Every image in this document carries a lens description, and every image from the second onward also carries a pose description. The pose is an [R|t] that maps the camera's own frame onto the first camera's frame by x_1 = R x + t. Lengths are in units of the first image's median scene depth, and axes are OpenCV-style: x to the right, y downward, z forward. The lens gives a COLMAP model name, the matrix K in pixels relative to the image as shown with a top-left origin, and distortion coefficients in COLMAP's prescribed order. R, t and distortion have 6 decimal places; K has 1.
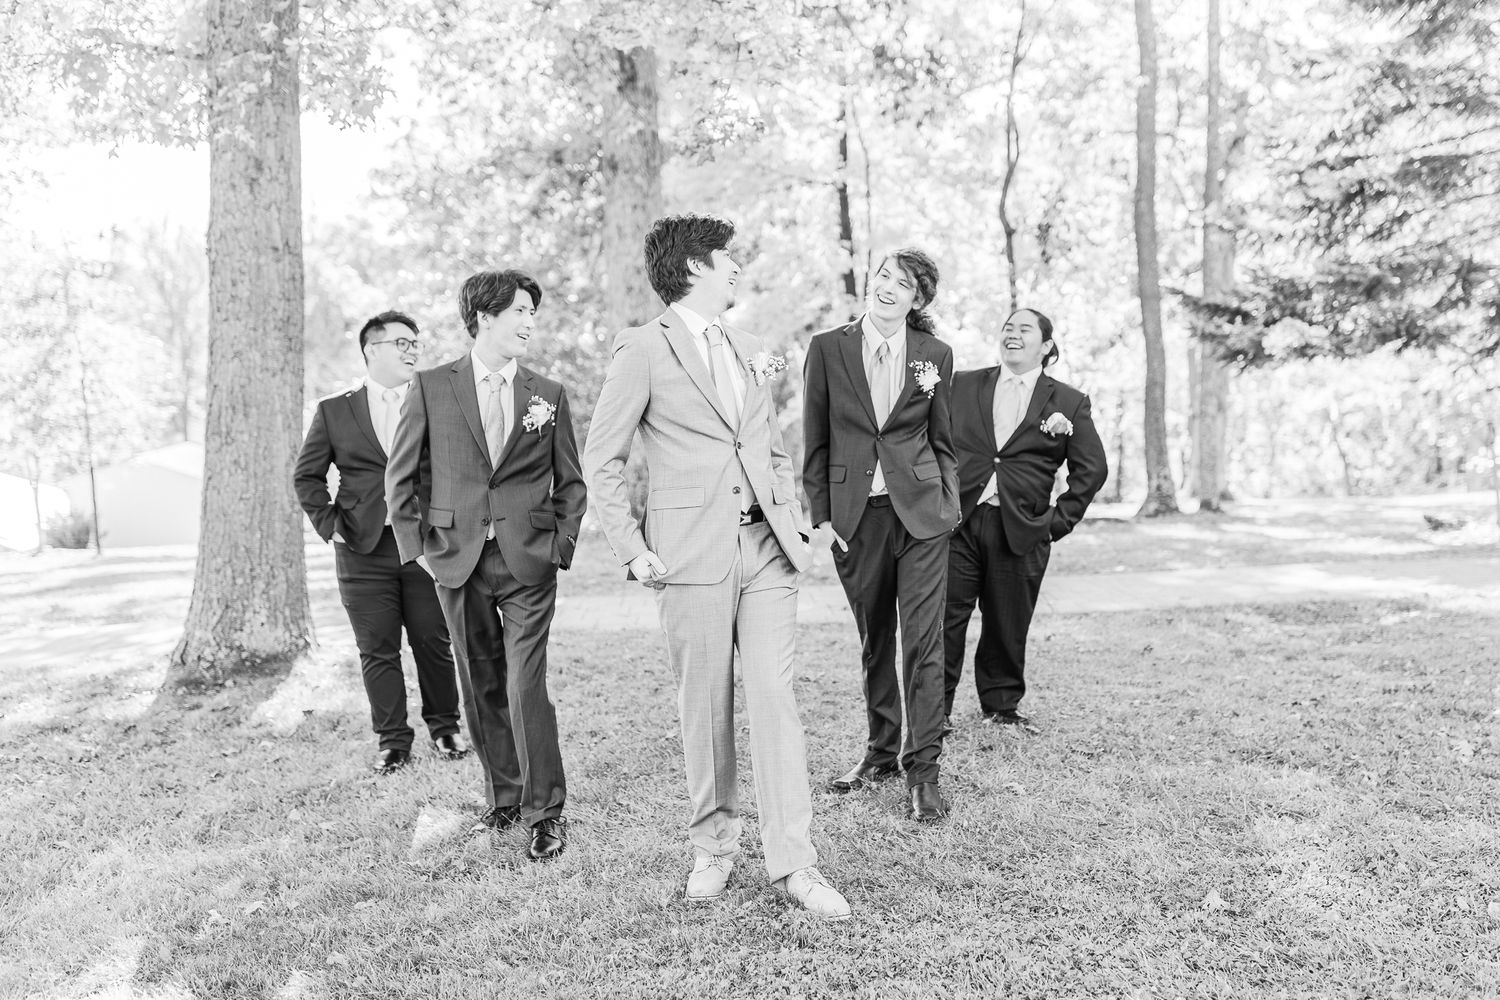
lens RADIAL K [[1556.6, 0, 871.4], [0, 1556.6, 455.8], [0, 0, 1]] dist [0.007241, 0.001996]
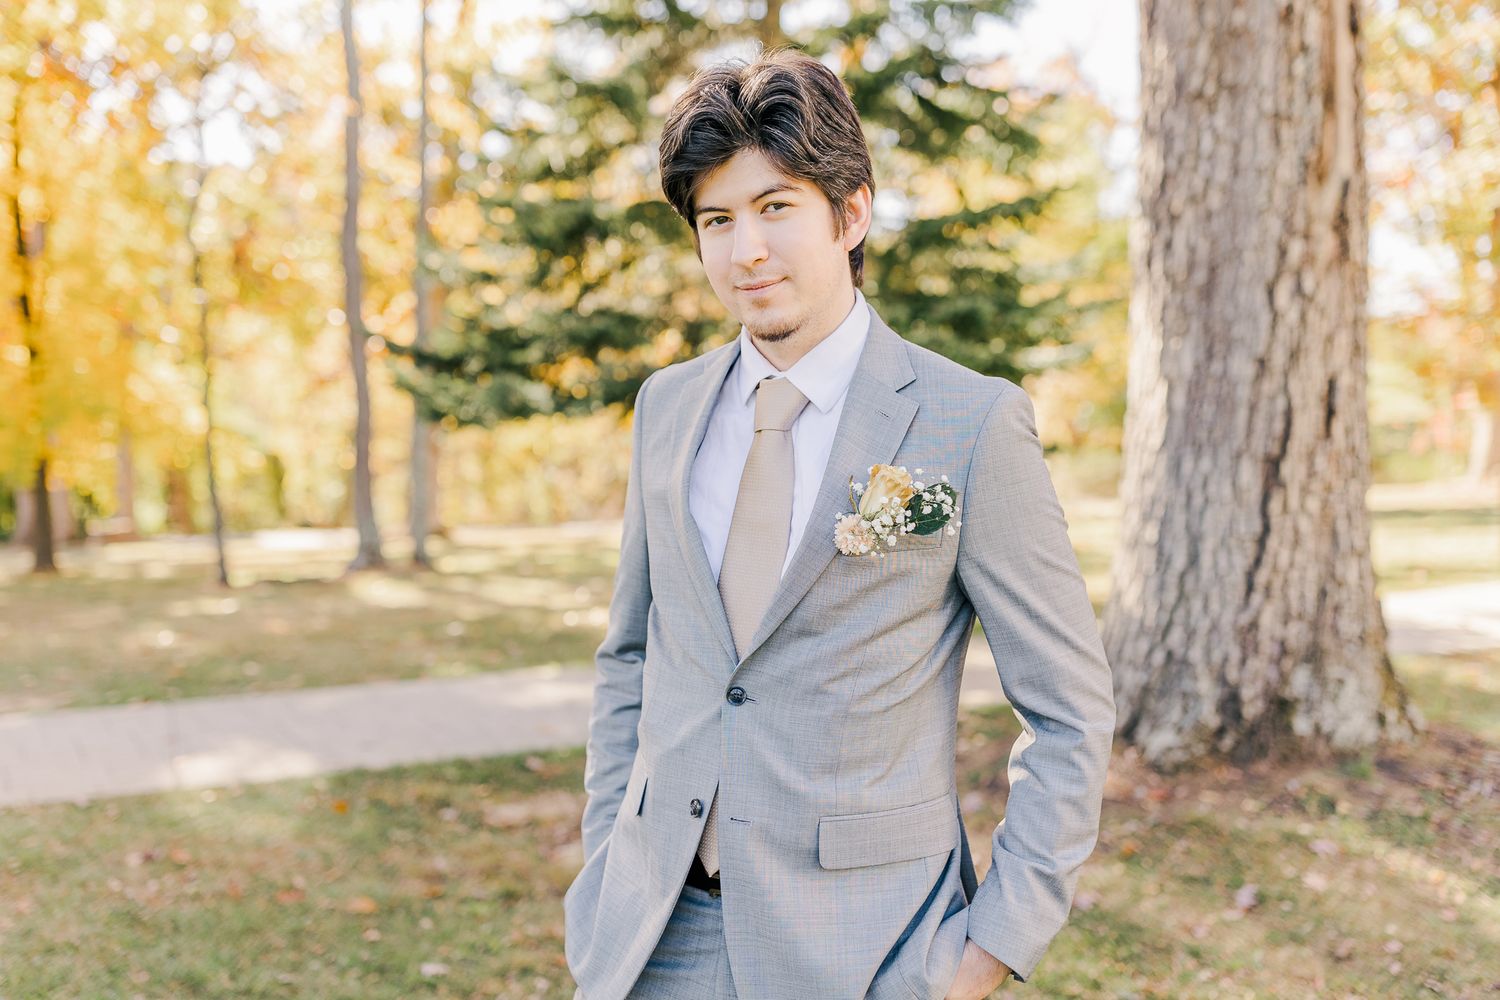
lens RADIAL K [[1421.4, 0, 750.0], [0, 1421.4, 500.0], [0, 0, 1]] dist [0.001957, 0.007431]
pose [[0.905864, -0.002762, 0.423559, 0.054546], [-0.001708, 0.999947, 0.010172, -0.024055], [-0.423565, -0.009938, 0.905811, 0.215322]]
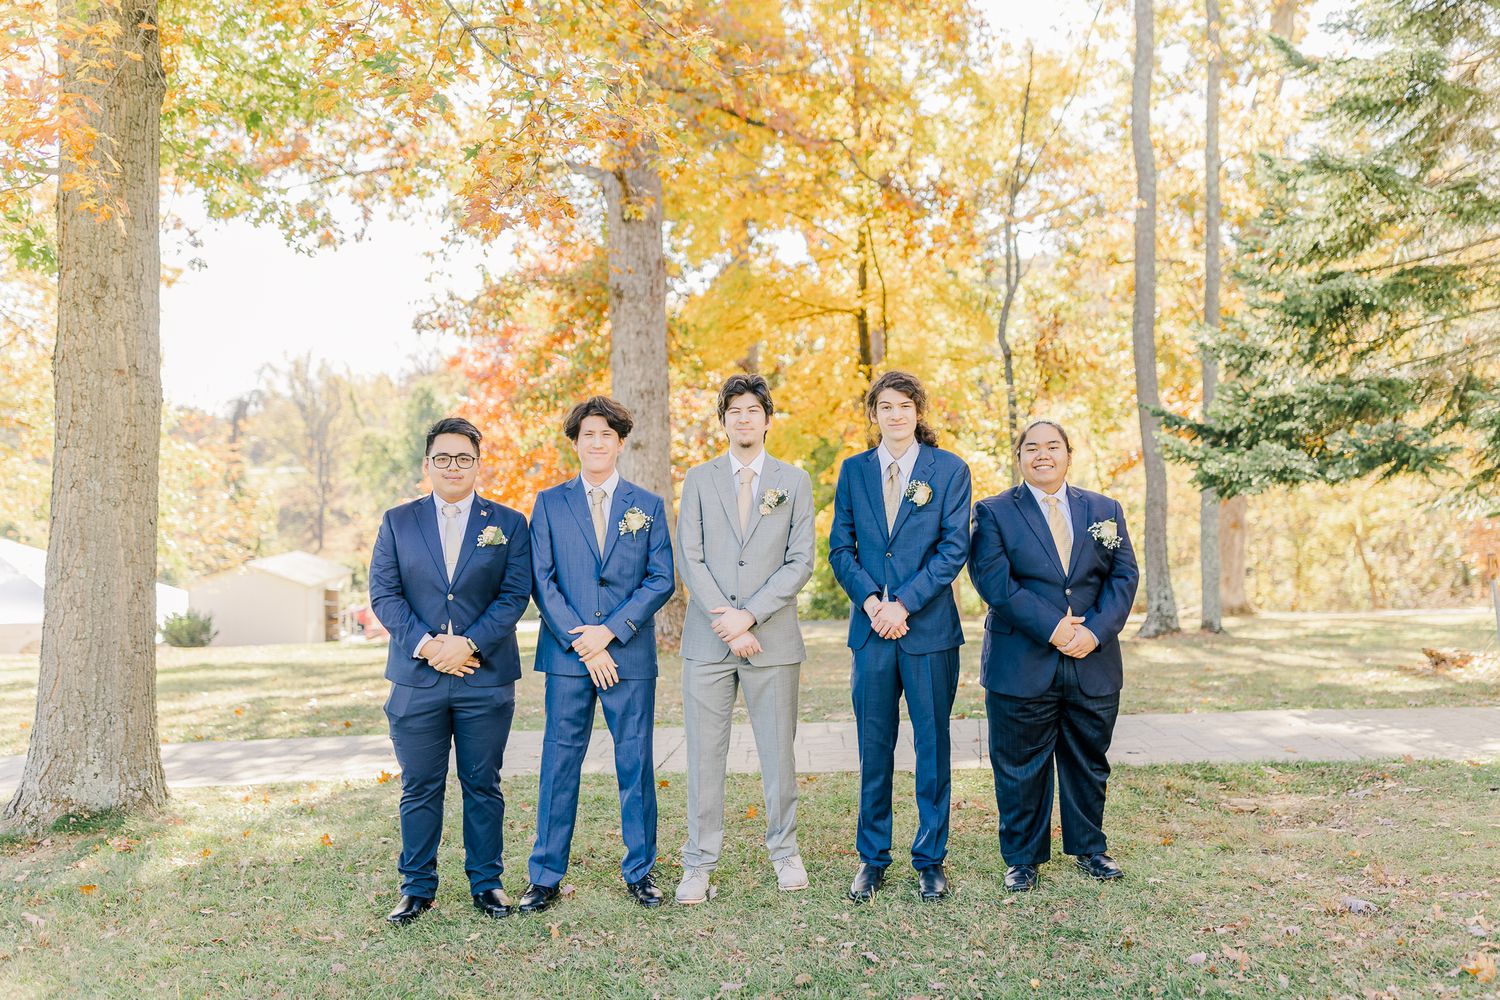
lens RADIAL K [[1441.9, 0, 773.6], [0, 1441.9, 503.2], [0, 0, 1]] dist [0.007005, -0.002412]
pose [[0.995321, 0.001999, -0.096598, 0.052689], [-0.006142, 0.999073, -0.042610, -0.010914], [0.096424, 0.043004, 0.994411, 0.102472]]
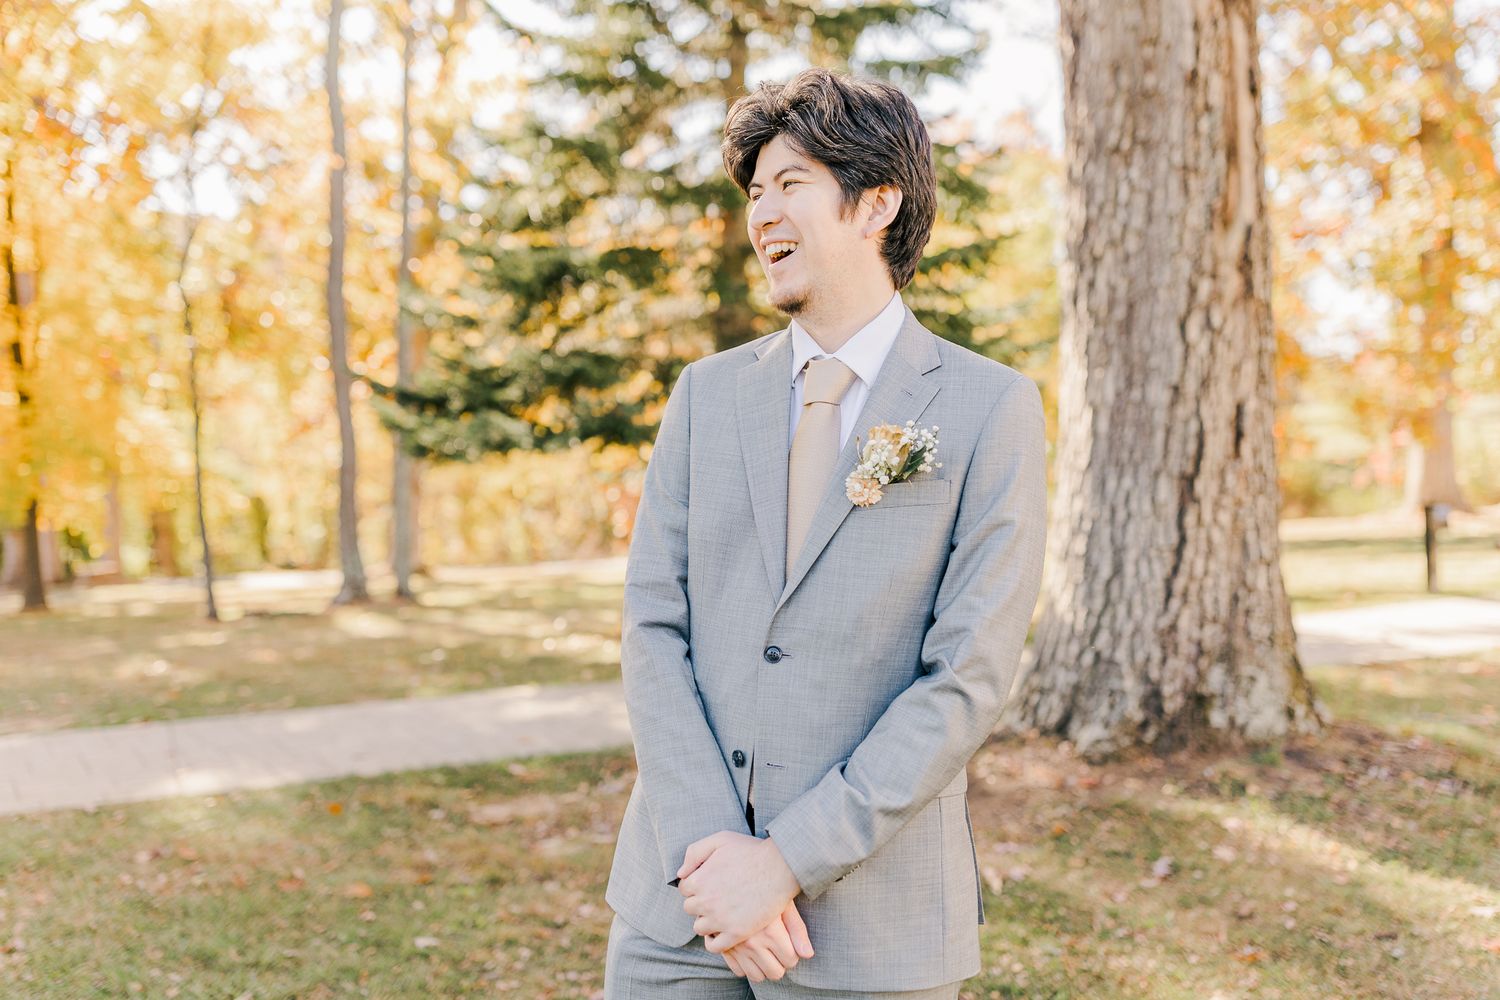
lens RADIAL K [[1378.8, 0, 750.0], [0, 1378.8, 500.0], [0, 0, 1]] dist [0.007707, 0.005166]
pose [[0.897172, 0.003384, 0.441669, 0.047159], [0.005159, 0.999822, -0.018140, -0.018347], [-0.441652, 0.018553, 0.896995, 0.194271]]
